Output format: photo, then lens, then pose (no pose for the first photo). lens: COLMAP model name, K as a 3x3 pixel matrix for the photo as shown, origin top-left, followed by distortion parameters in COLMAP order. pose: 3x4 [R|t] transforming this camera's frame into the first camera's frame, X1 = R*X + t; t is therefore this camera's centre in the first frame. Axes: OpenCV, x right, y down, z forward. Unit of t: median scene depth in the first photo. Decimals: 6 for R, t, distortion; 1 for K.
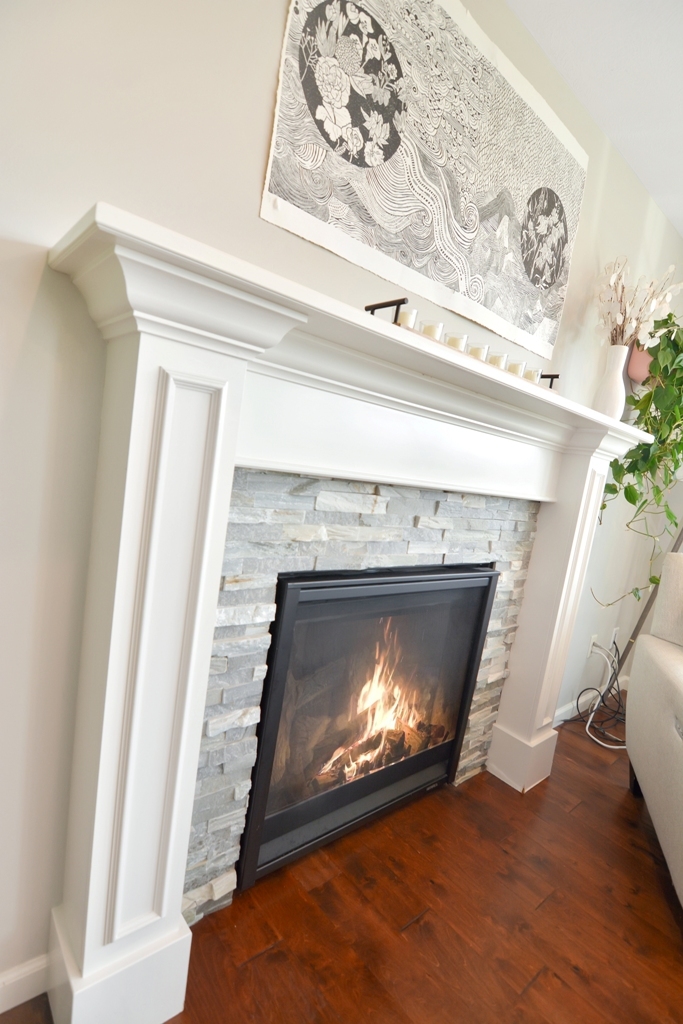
lens RADIAL K [[499.3, 0, 355.1], [0, 499.3, 510.1], [0, 0, 1]] dist [-0.003201, -0.008353]
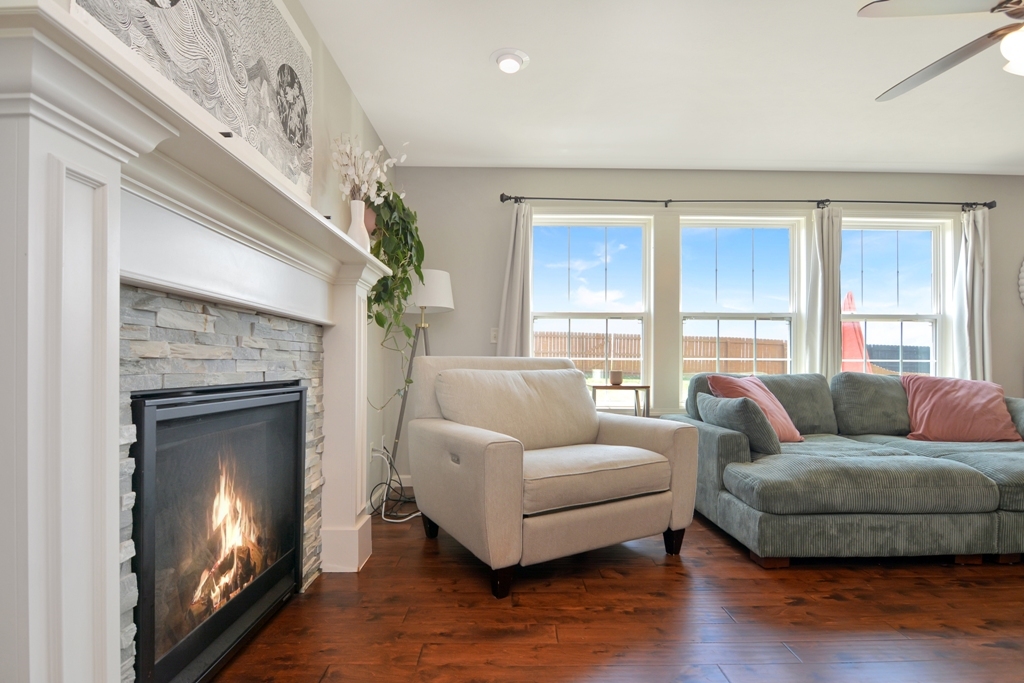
lens RADIAL K [[499.3, 0, 515.5], [0, 499.3, 358.9], [0, 0, 1]] dist [-0.003201, -0.008353]
pose [[0.648455, -0.151407, 0.746045, -0.300204], [0.186853, 0.981698, 0.036821, 0.131980], [-0.737965, 0.115524, 0.664877, -0.156096]]
